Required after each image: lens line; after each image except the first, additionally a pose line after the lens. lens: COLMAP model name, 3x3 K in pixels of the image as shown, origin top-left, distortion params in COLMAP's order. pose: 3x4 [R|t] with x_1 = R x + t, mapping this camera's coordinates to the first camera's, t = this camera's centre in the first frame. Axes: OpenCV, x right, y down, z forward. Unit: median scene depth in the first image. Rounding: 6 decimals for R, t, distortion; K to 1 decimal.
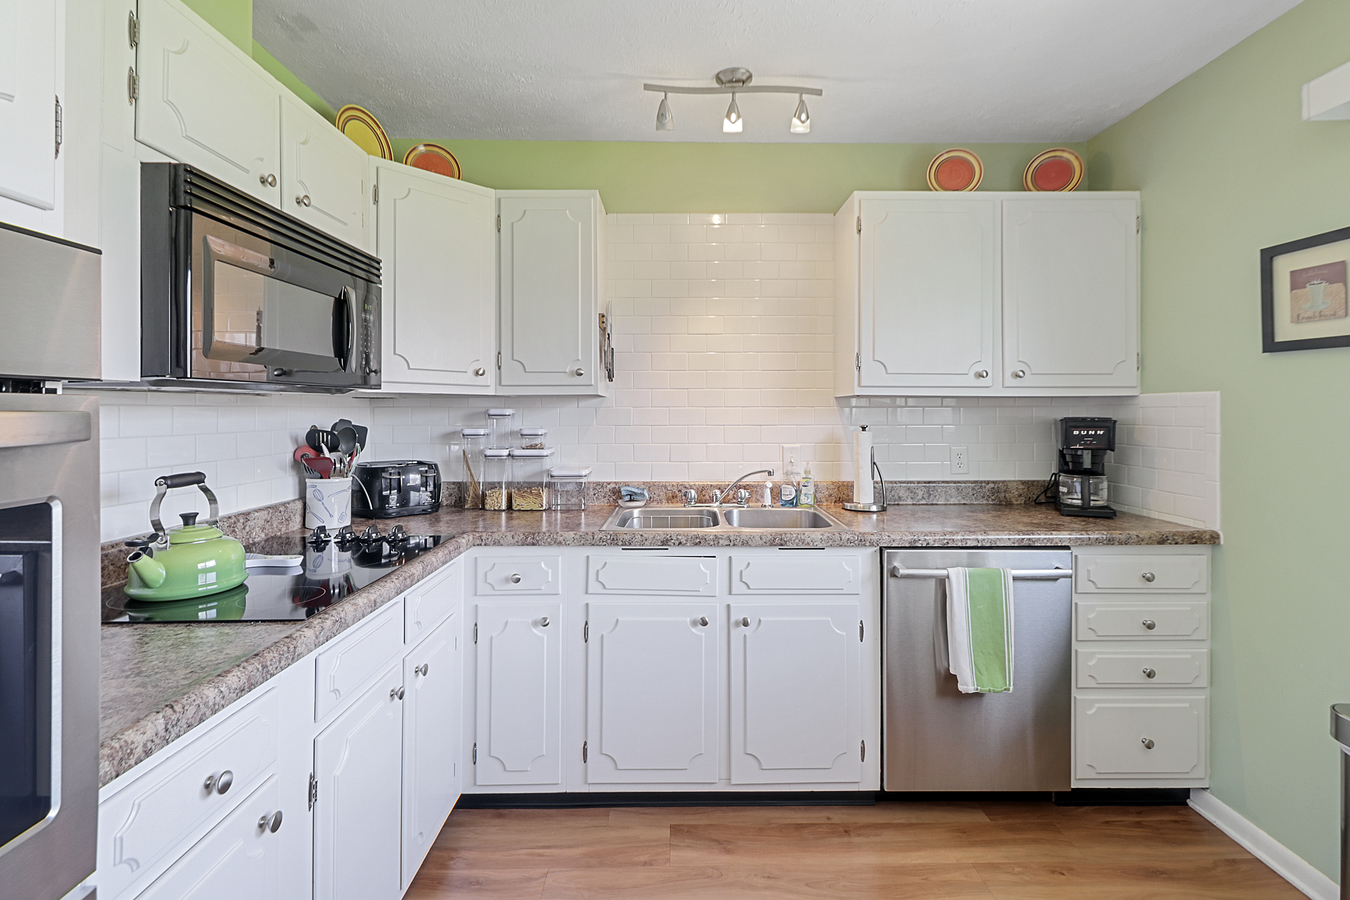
lens RADIAL K [[617.8, 0, 669.2], [0, 617.8, 405.5], [0, 0, 1]] dist [0.003032, -0.000031]
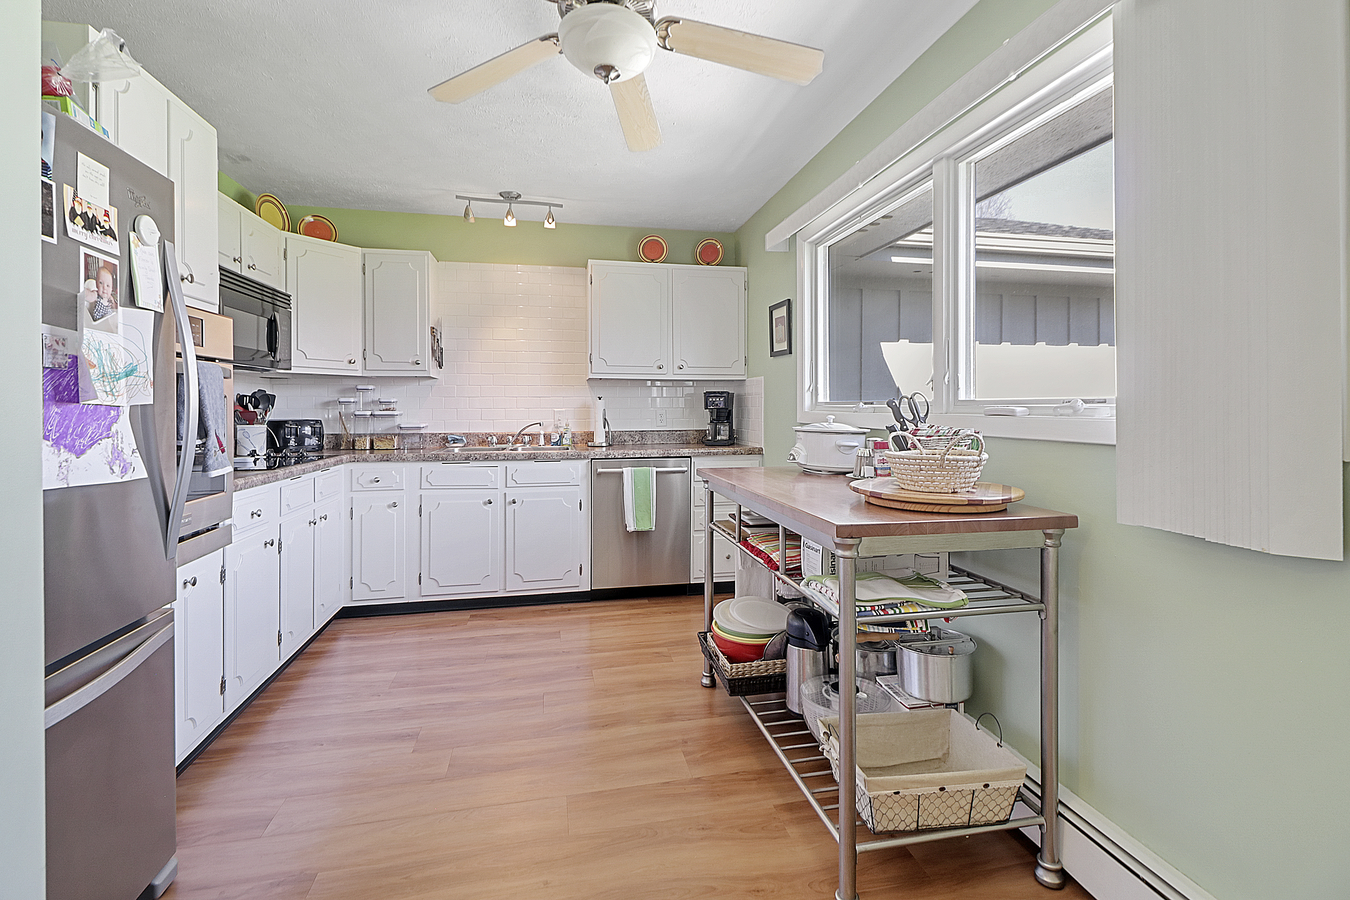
lens RADIAL K [[617.8, 0, 680.8], [0, 617.8, 408.2], [0, 0, 1]] dist [0.003032, -0.000031]
pose [[0.976555, -0.002006, 0.215258, 0.184161], [-0.000235, 0.999946, 0.010382, 0.050499], [-0.215268, -0.010189, 0.976502, -0.760086]]
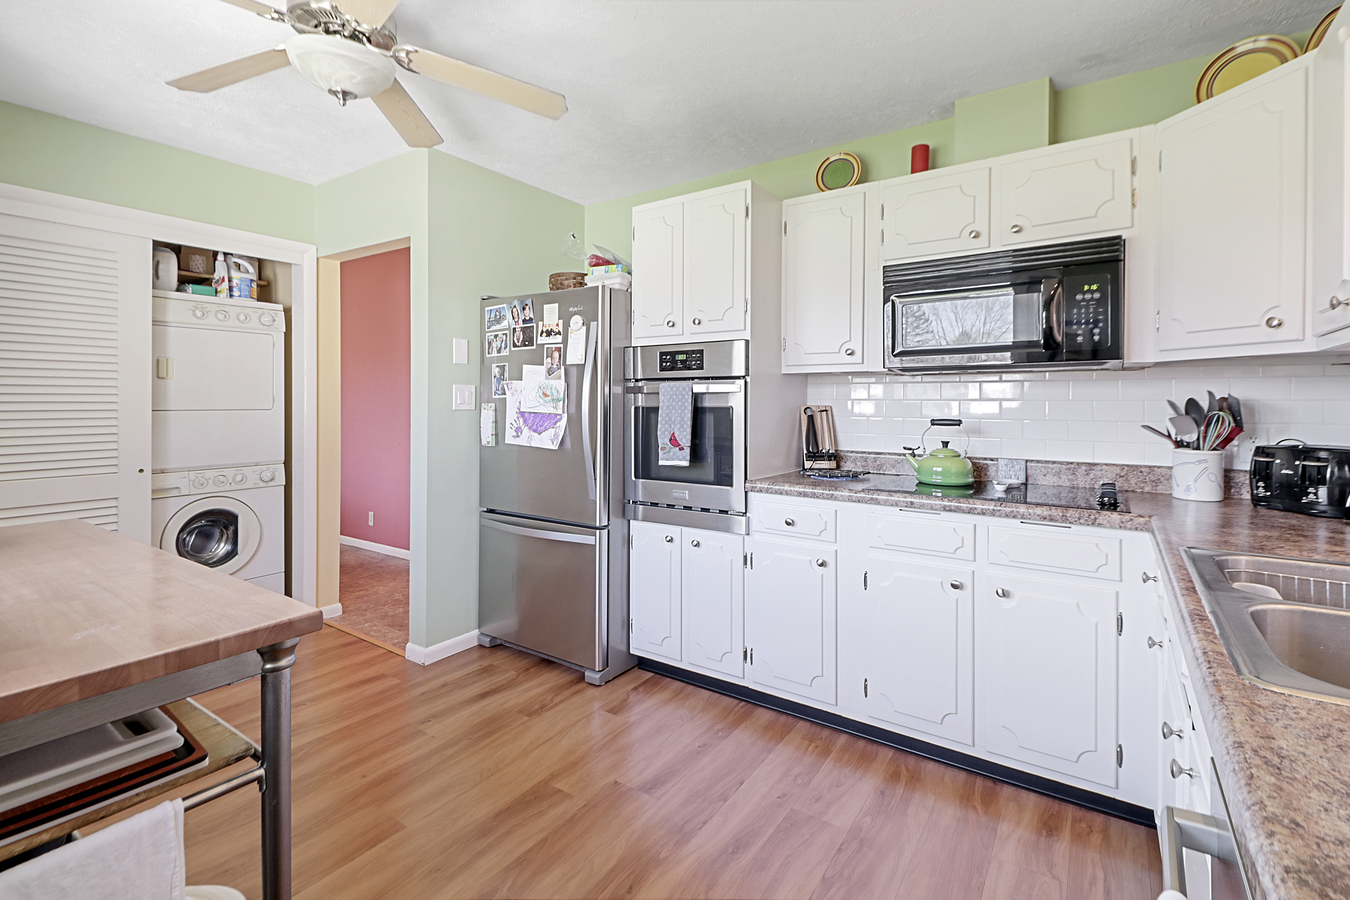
lens RADIAL K [[617.8, 0, 684.6], [0, 617.8, 407.0], [0, 0, 1]] dist [0.003032, -0.000031]
pose [[-0.563136, 0.001114, -0.826363, 0.832971], [0.003172, 0.999995, -0.000813, 0.040228], [0.826358, -0.003079, -0.563137, 1.361144]]
